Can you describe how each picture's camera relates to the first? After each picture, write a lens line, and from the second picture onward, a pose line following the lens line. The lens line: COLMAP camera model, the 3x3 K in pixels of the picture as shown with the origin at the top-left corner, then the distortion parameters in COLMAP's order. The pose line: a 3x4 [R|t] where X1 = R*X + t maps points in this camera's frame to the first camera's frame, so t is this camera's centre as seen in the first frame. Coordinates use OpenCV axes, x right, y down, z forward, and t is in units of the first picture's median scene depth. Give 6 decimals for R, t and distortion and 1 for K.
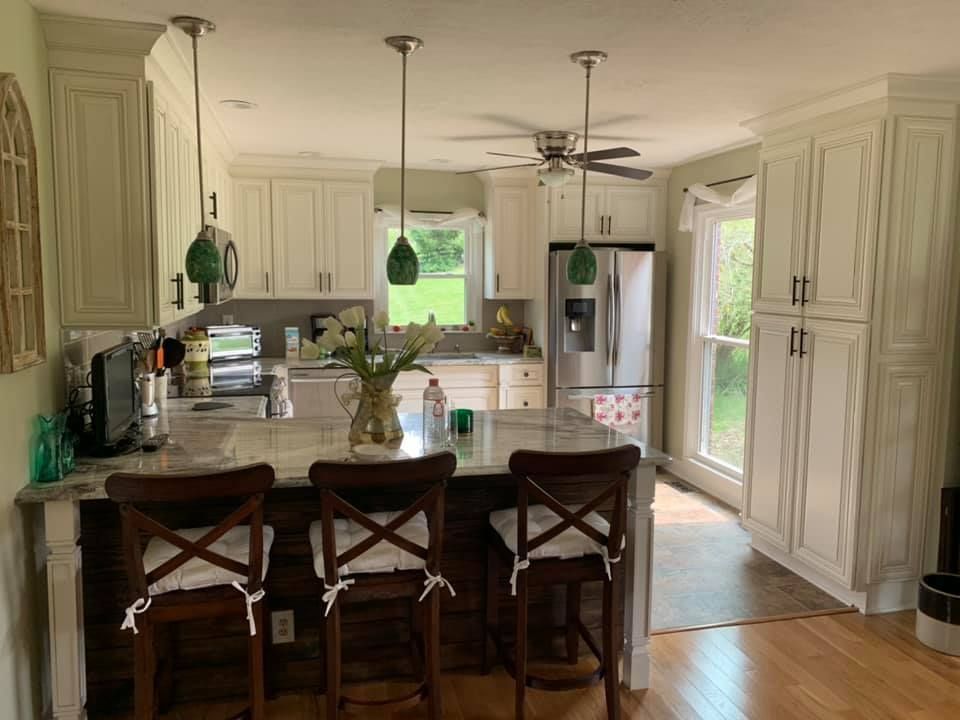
lens RADIAL K [[730.2, 0, 481.6], [0, 730.2, 355.7], [0, 0, 1]] dist [0.047372, -0.039954]
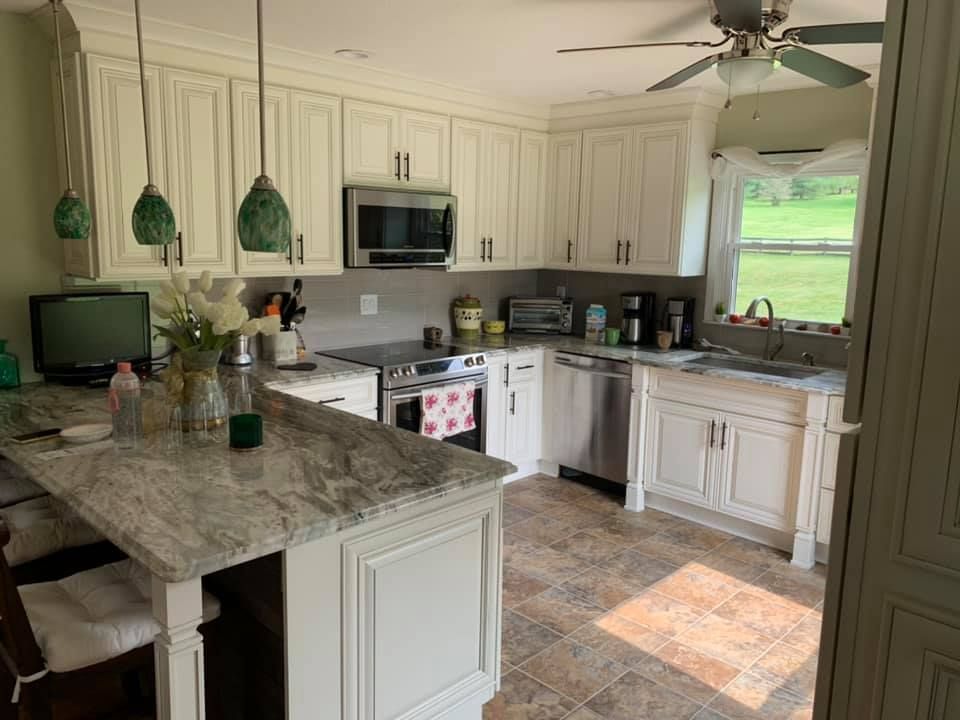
lens RADIAL K [[730.2, 0, 481.5], [0, 730.2, 358.7], [0, 0, 1]] dist [0.047372, -0.039954]
pose [[0.536559, 0.145781, -0.831175, 0.396668], [-0.112739, 0.988519, 0.100599, -0.048183], [0.836298, 0.039728, 0.546834, 0.431664]]
